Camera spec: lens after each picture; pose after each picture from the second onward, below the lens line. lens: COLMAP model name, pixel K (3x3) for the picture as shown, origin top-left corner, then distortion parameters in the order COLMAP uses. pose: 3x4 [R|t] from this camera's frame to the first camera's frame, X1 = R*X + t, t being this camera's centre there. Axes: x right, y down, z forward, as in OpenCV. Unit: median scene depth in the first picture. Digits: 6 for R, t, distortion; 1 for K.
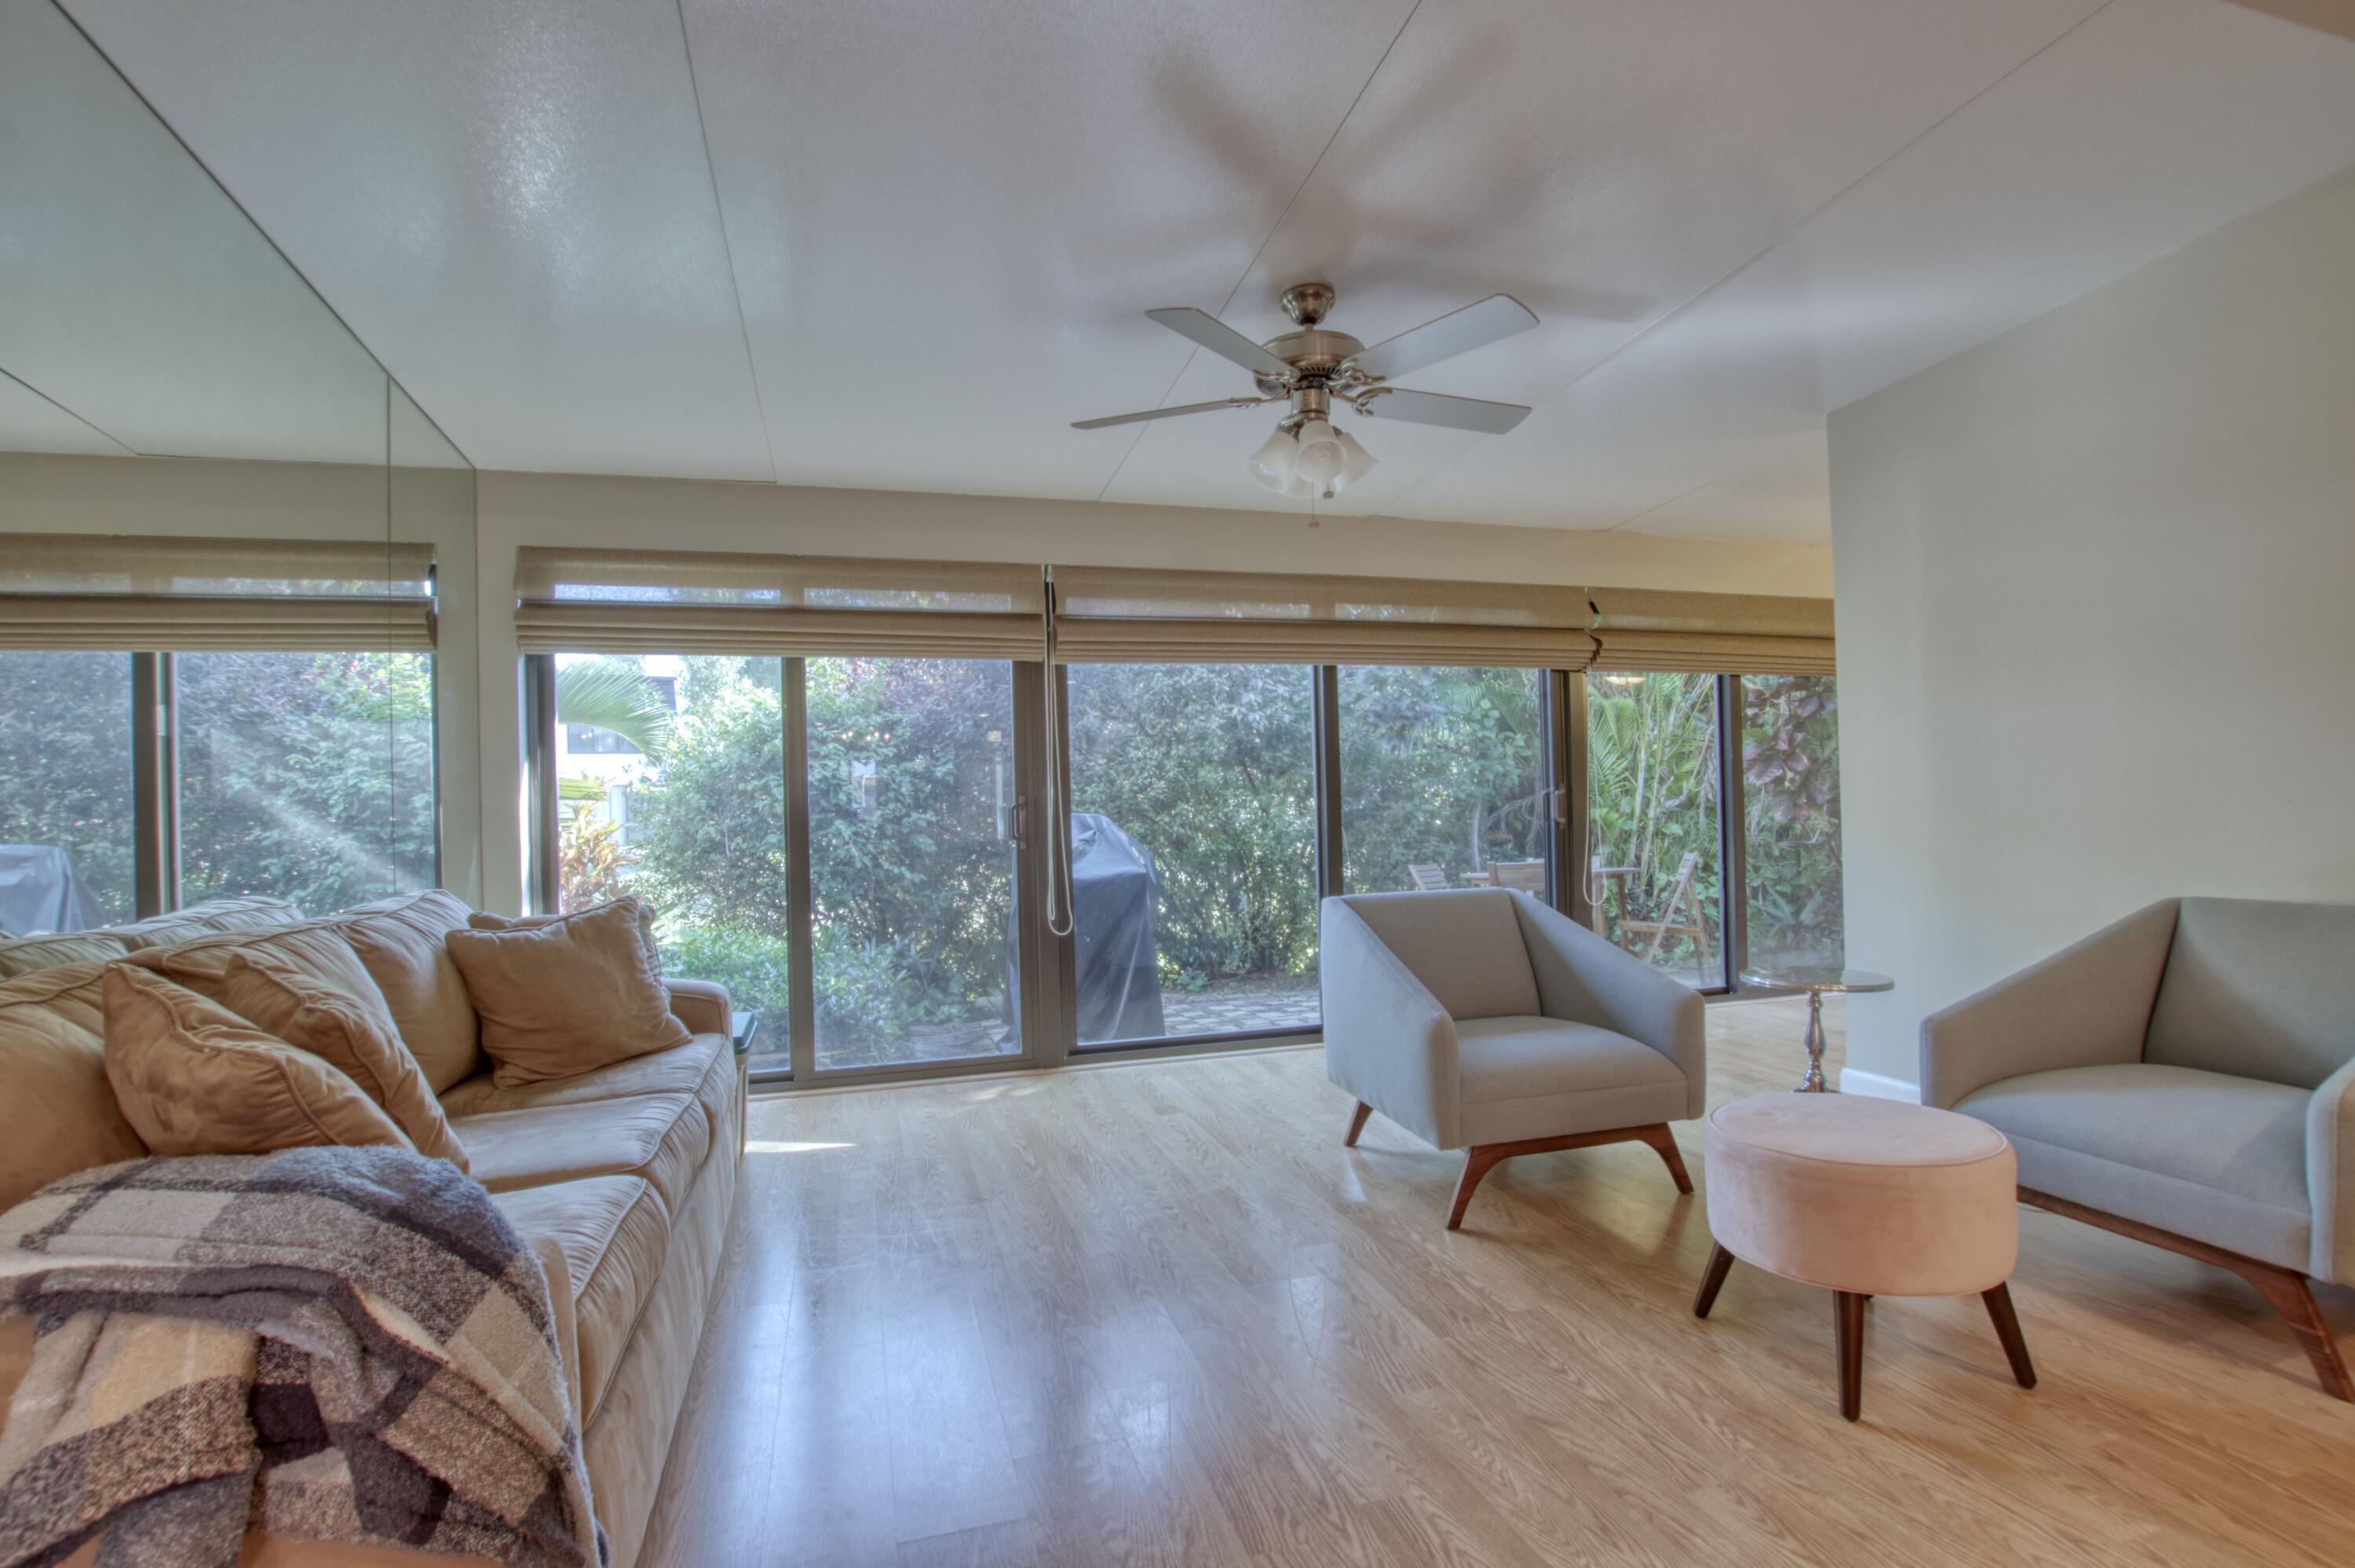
lens RADIAL K [[1101.8, 0, 1181.0], [0, 1101.8, 801.0], [0, 0, 1]] dist [-0.037448, 0.004182]
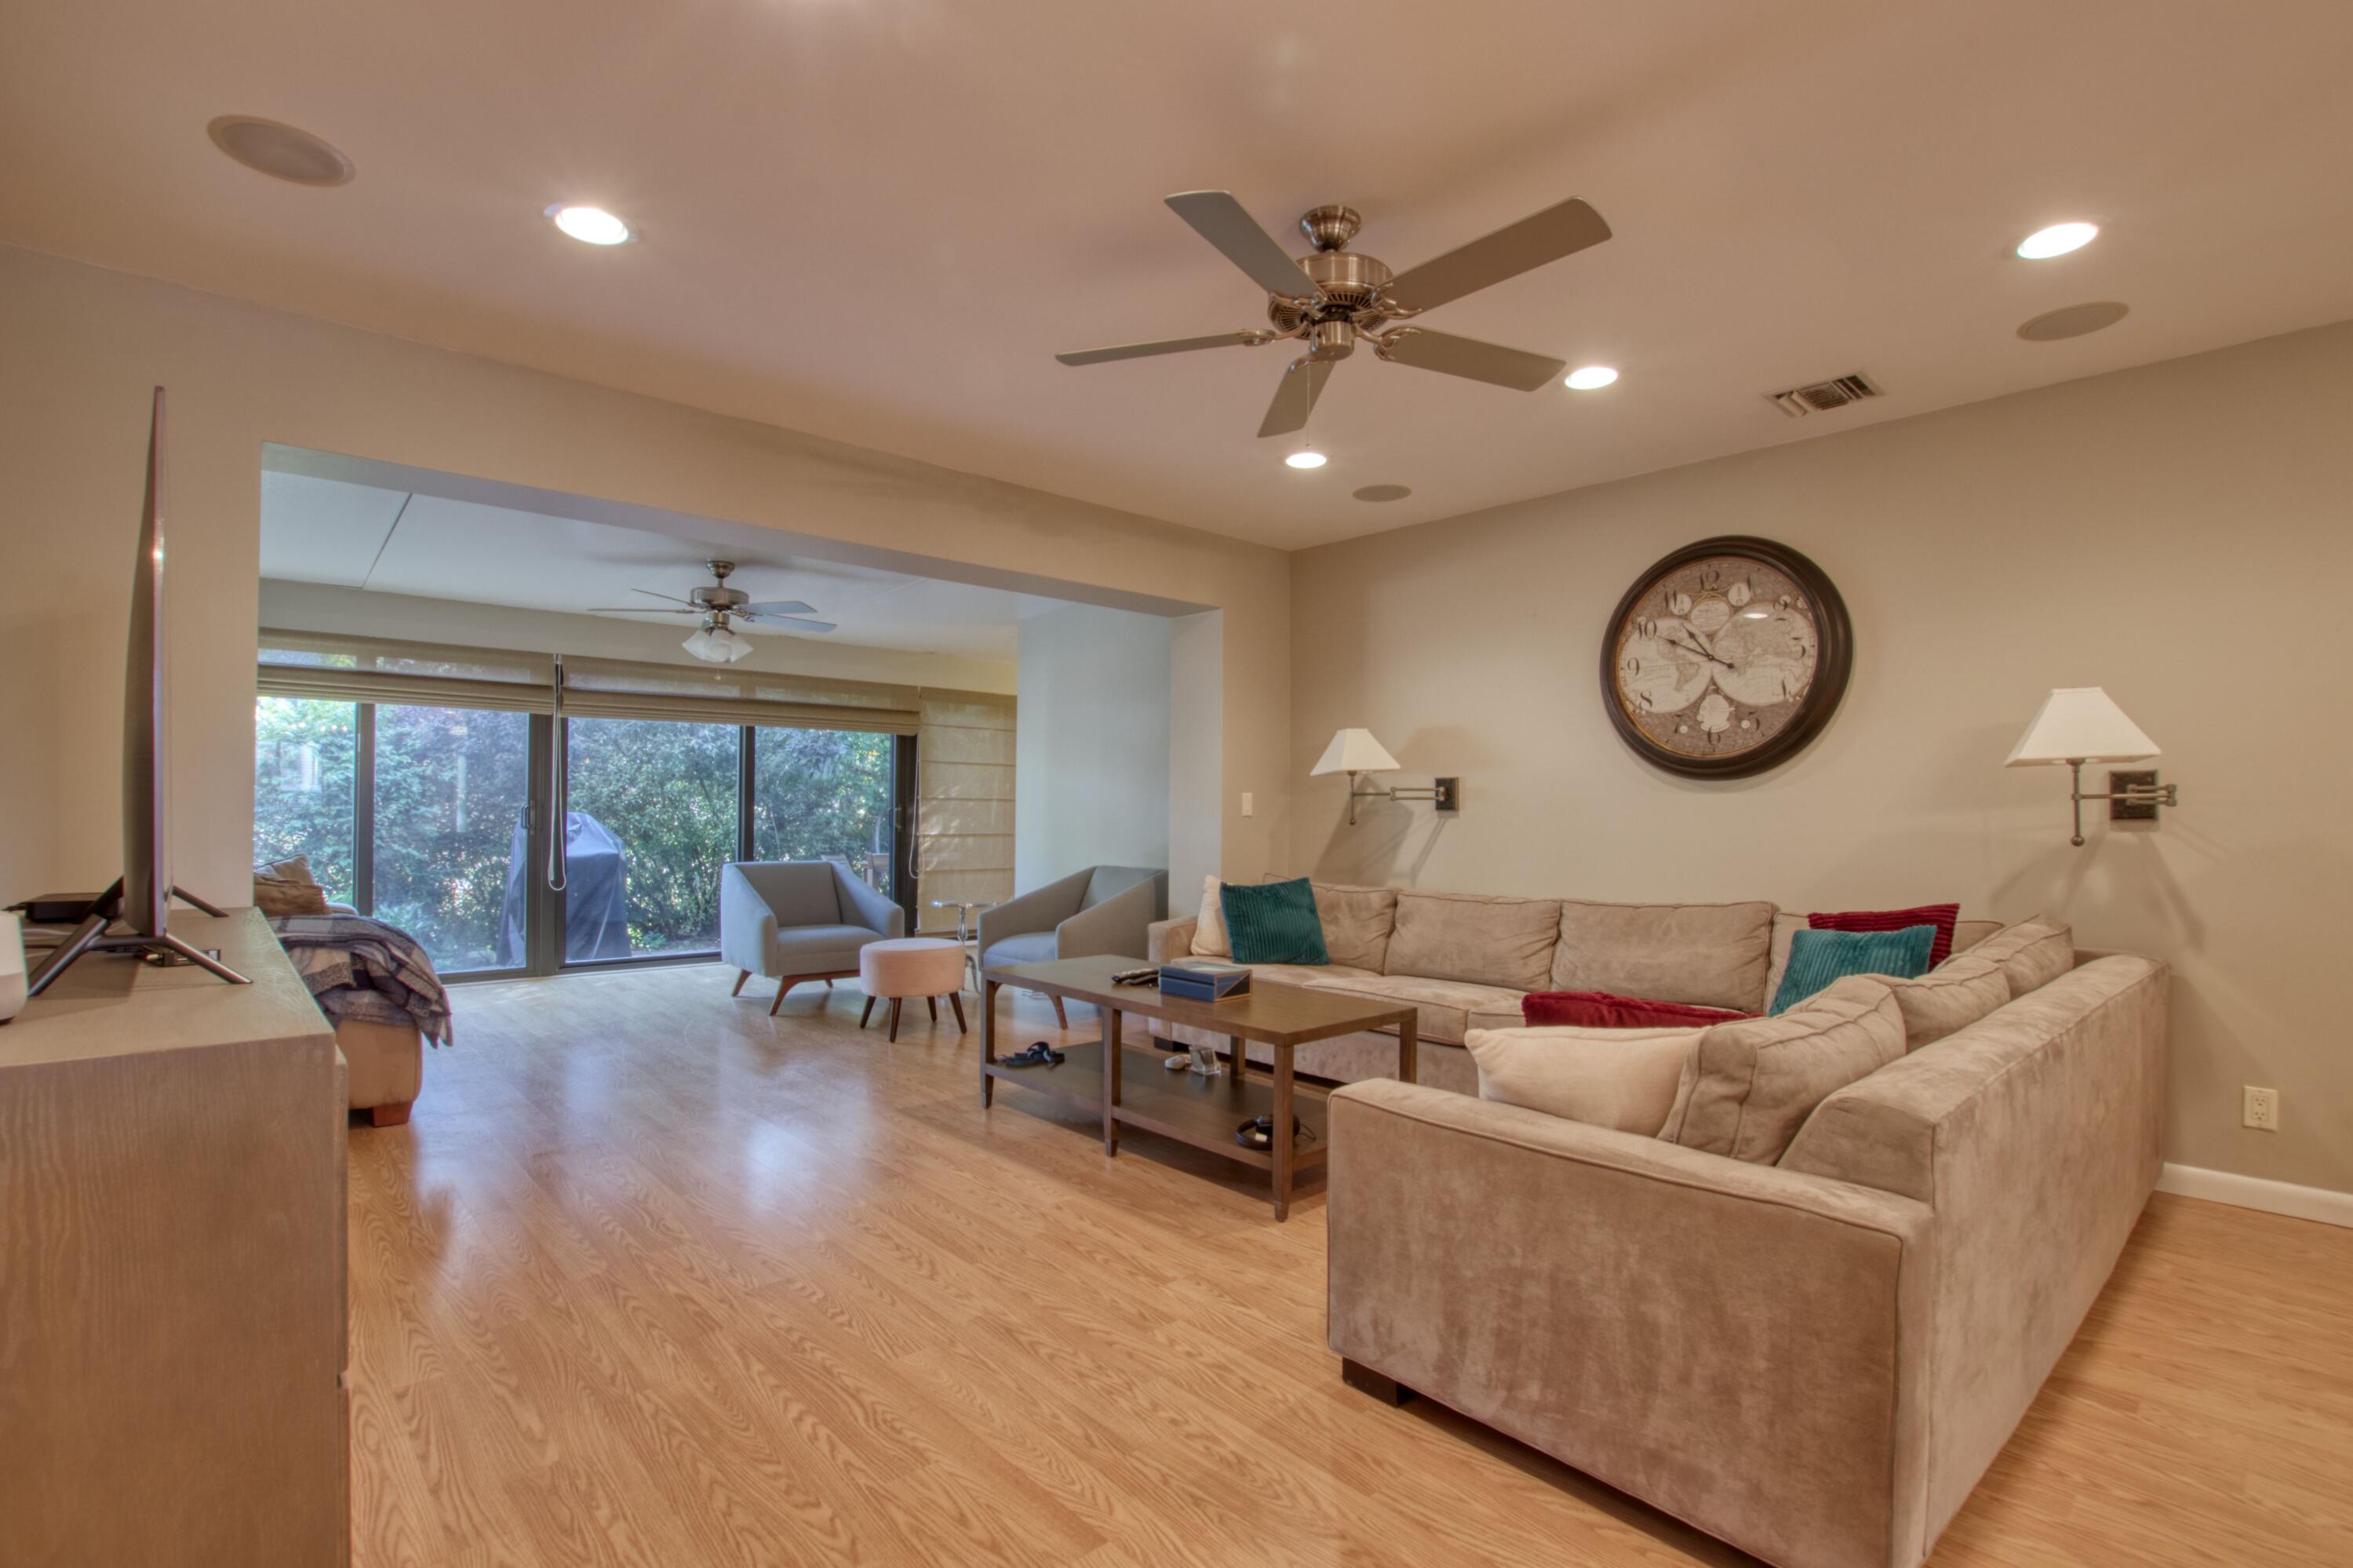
lens RADIAL K [[1160.5, 0, 1140.5], [0, 1160.5, 790.8], [0, 0, 1]] dist [0.035976, -0.036321]
pose [[0.923720, 0.039330, 0.381043, 0.017523], [-0.035059, 0.999220, -0.018146, -0.018353], [-0.381460, 0.003403, 0.924379, -0.847631]]
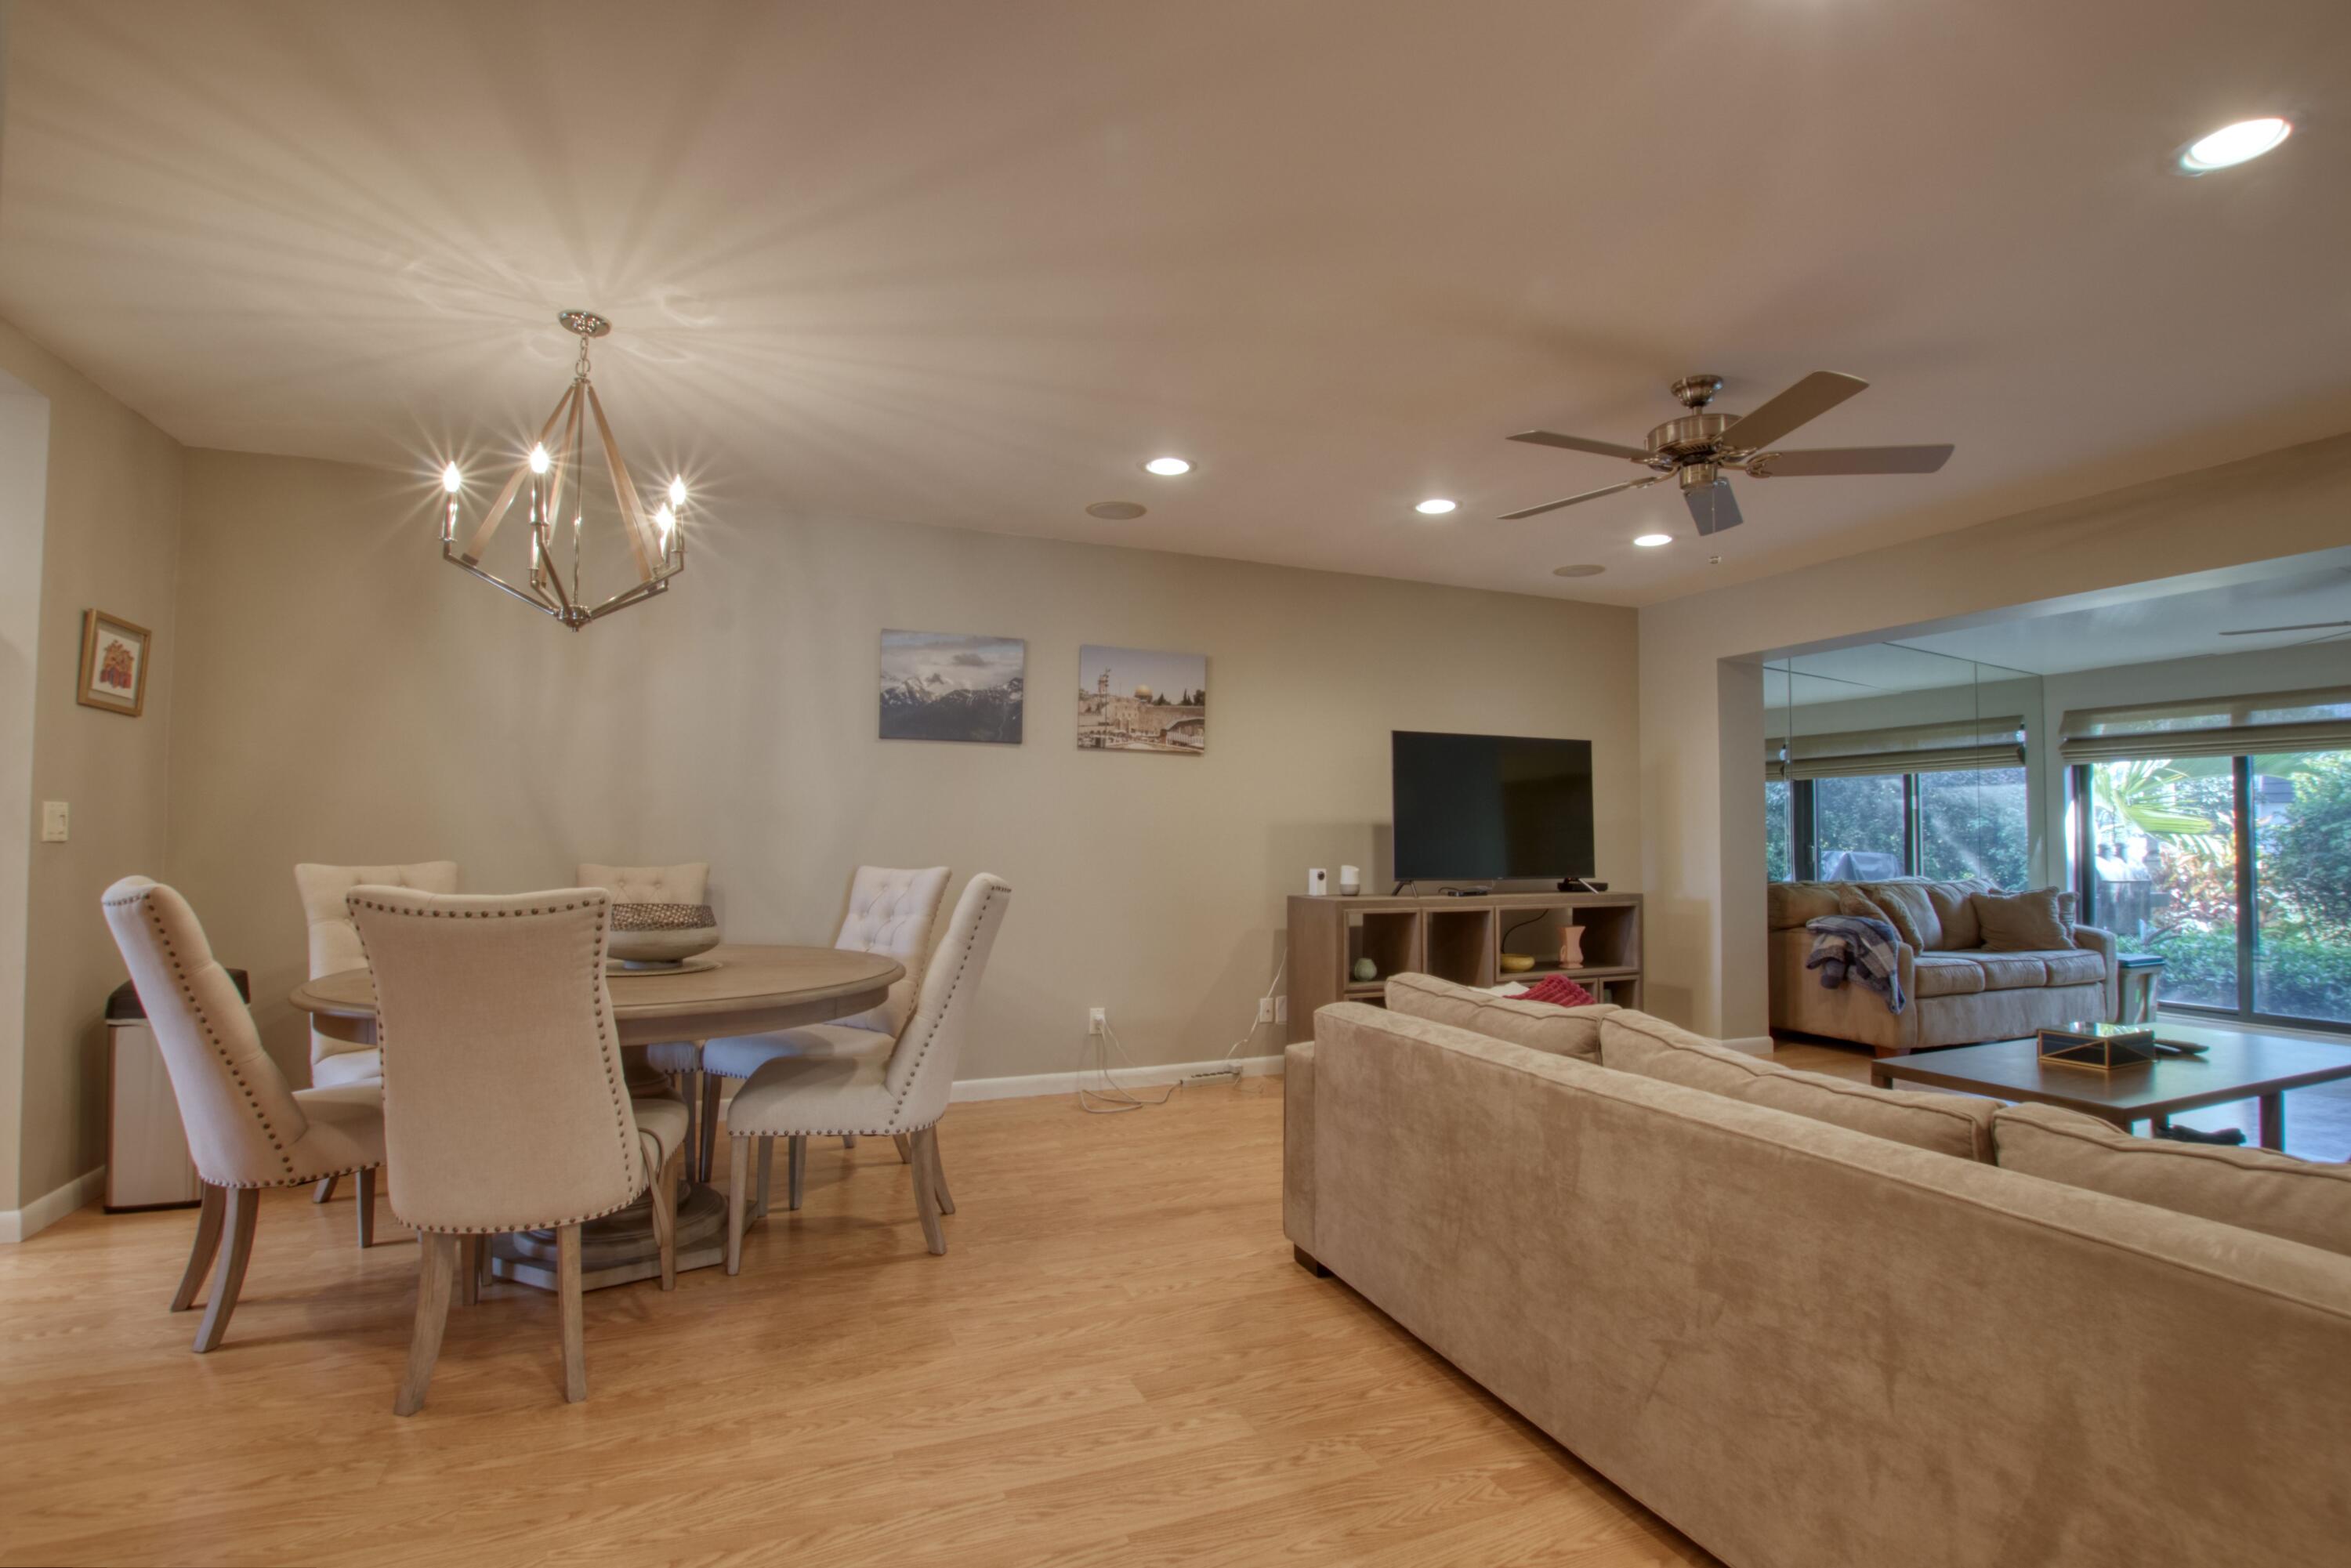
lens RADIAL K [[1090.3, 0, 1167.7], [0, 1090.3, 799.2], [0, 0, 1]] dist [-0.038972, 0.005445]
pose [[0.098910, -0.011813, -0.995026, 0.992700], [0.000460, 0.999930, -0.011825, -0.046365], [0.995096, 0.000712, 0.098908, -0.705470]]
